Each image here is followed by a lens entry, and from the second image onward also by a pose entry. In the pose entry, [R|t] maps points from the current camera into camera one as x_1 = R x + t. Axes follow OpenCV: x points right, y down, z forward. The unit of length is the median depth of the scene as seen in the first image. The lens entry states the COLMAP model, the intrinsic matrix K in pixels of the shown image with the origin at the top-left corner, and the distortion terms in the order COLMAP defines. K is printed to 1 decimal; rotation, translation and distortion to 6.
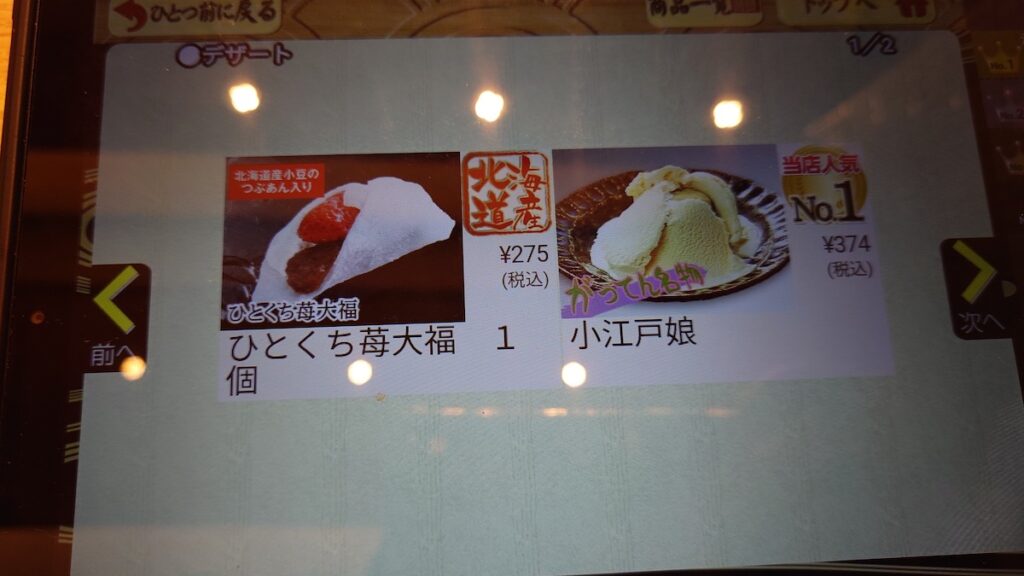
lens RADIAL K [[757.4, 0, 521.2], [0, 757.4, 286.0], [0, 0, 1]] dist [-0.020751, 0.024358]
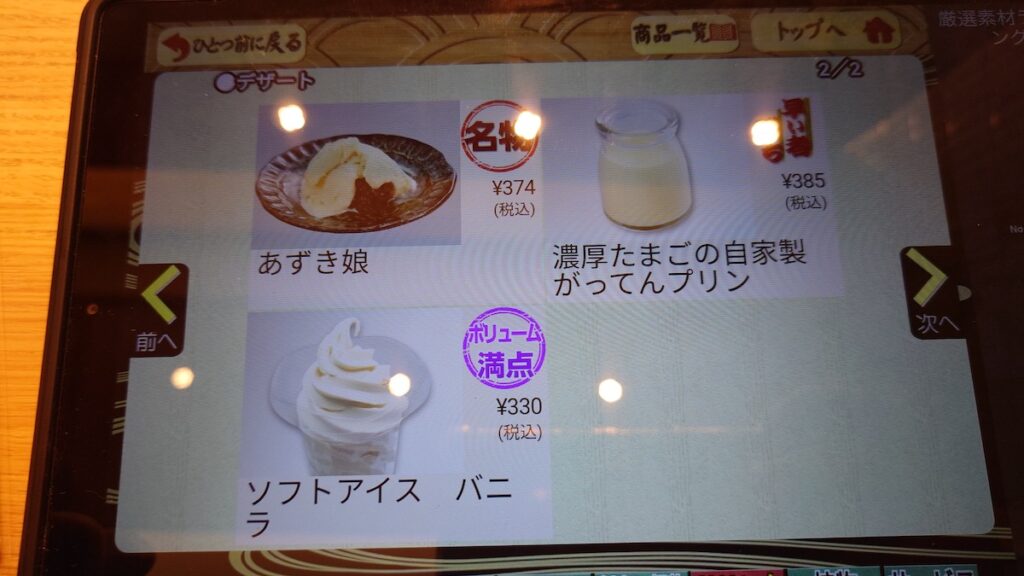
lens RADIAL K [[757.4, 0, 525.2], [0, 757.4, 291.0], [0, 0, 1]] dist [-0.020751, 0.024358]
pose [[0.998674, 0.008647, -0.050751, 0.072248], [-0.009526, 0.999808, -0.017099, 0.024789], [0.050593, 0.017560, 0.998565, -0.109637]]
